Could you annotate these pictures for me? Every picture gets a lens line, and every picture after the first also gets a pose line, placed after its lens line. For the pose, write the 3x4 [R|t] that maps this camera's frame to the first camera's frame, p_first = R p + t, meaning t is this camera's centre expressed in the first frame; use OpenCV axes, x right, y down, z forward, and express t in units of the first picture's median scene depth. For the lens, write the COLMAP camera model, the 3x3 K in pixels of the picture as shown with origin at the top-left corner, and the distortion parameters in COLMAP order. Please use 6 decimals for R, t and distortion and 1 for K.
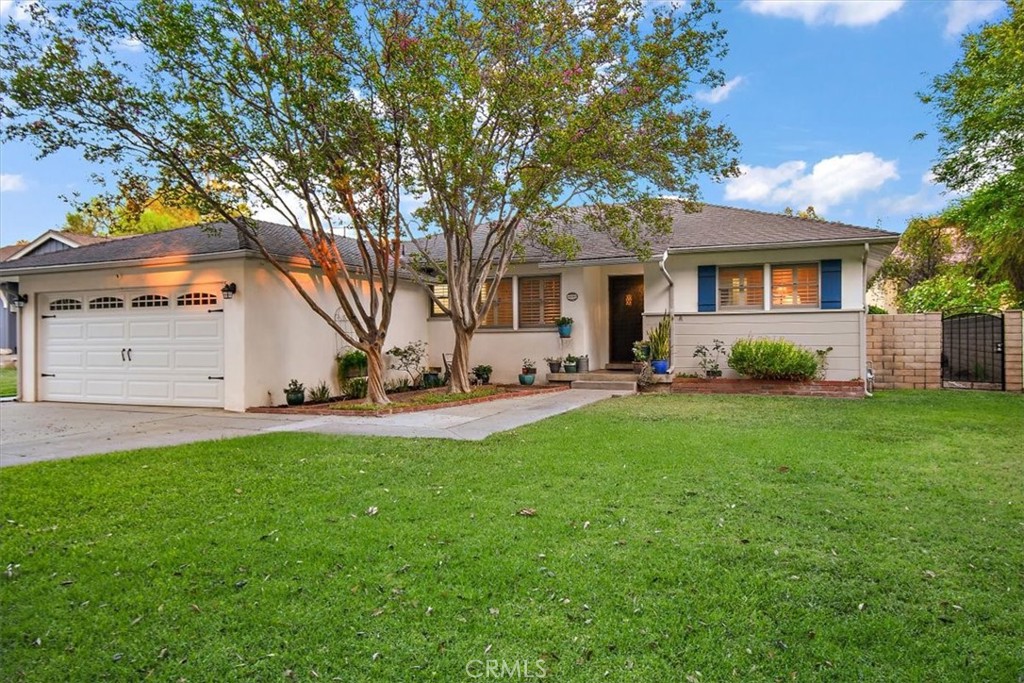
lens RADIAL K [[672.1, 0, 512.0], [0, 672.1, 341.5], [0, 0, 1]] dist [-0.038275, -0.000917]
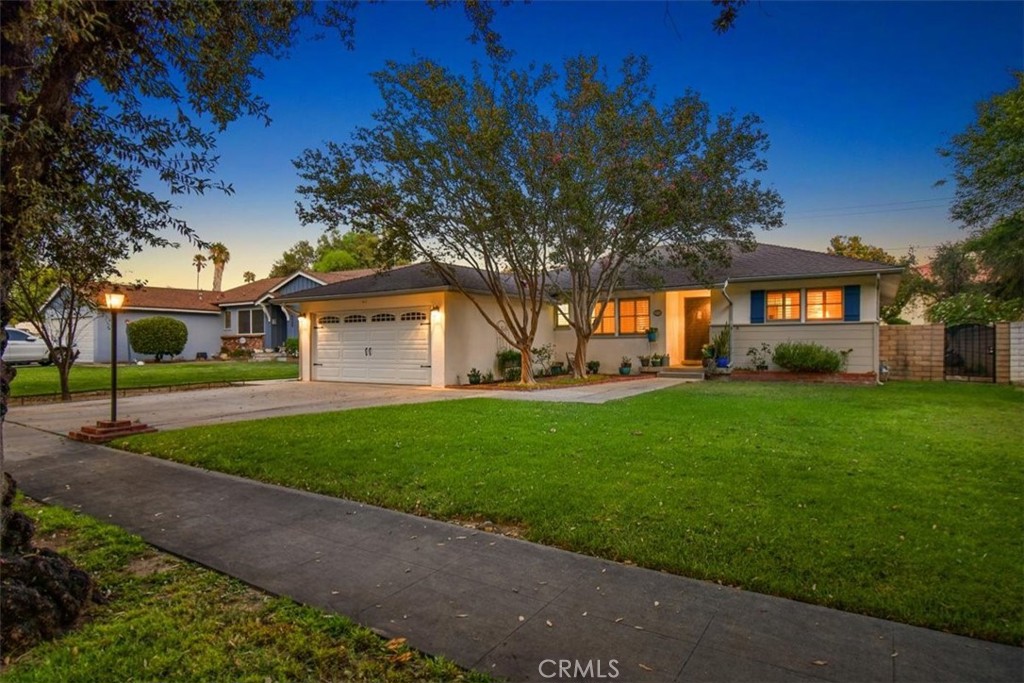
lens RADIAL K [[538.2, 0, 514.7], [0, 538.2, 351.3], [0, 0, 1]] dist [-0.000003, -0.031902]
pose [[0.986678, 0.005490, -0.162596, -0.026619], [-0.004129, 0.999954, 0.008708, 0.006344], [0.162636, -0.007920, 0.986654, -0.195249]]
